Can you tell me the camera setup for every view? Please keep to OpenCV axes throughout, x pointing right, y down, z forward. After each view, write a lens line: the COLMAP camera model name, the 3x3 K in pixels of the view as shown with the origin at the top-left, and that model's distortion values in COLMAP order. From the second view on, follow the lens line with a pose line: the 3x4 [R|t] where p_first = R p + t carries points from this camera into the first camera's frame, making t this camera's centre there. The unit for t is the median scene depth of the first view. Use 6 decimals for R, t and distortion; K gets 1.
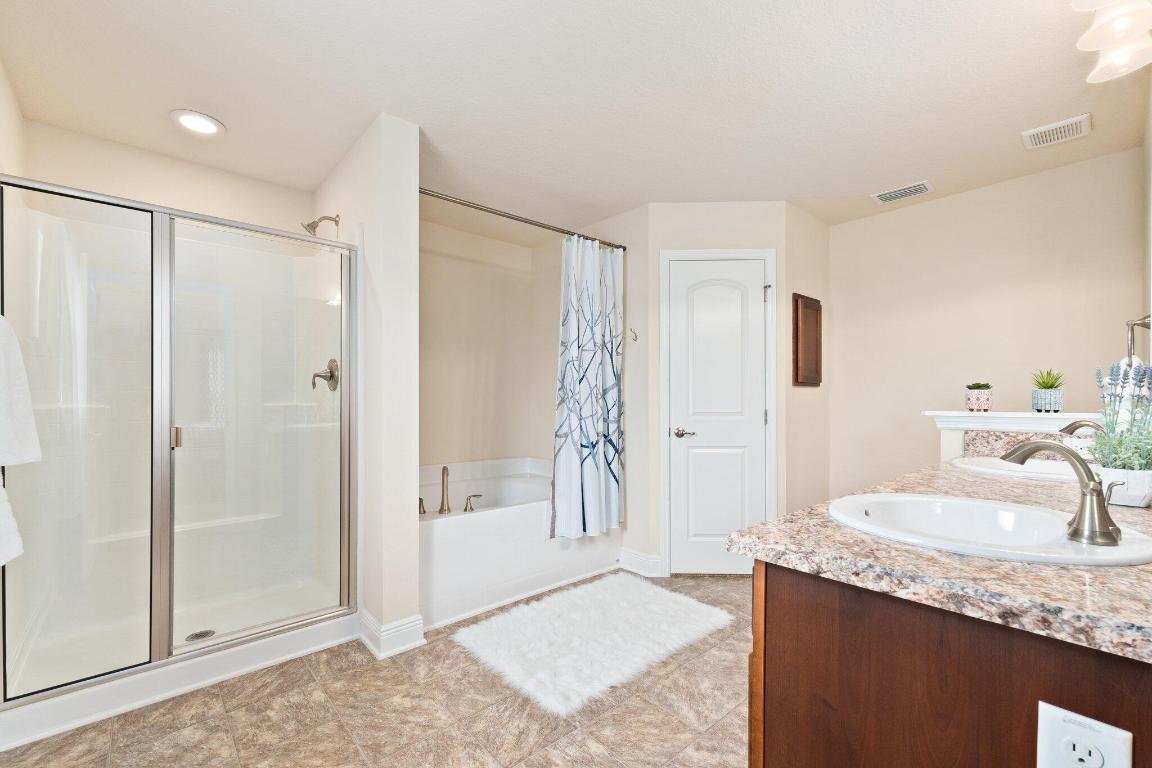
lens RADIAL K [[481.9, 0, 572.4], [0, 481.9, 404.8], [0, 0, 1]] dist [0.000057, -0.000053]
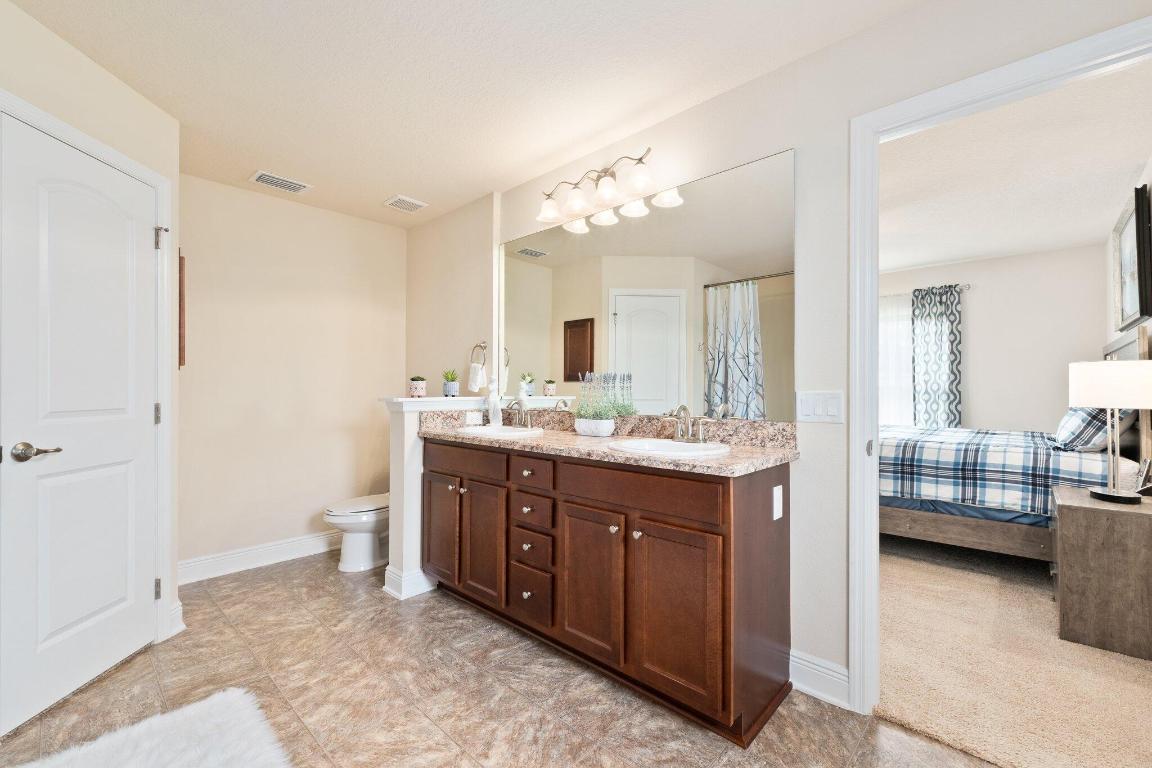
lens RADIAL K [[486.2, 0, 581.0], [0, 486.2, 383.2], [0, 0, 1]] dist [0.002410, -0.000128]
pose [[-0.099831, 0.008621, 0.994967, -0.517642], [0.008355, 0.999934, -0.007826, -0.010905], [-0.994969, 0.007532, -0.099896, 0.646576]]
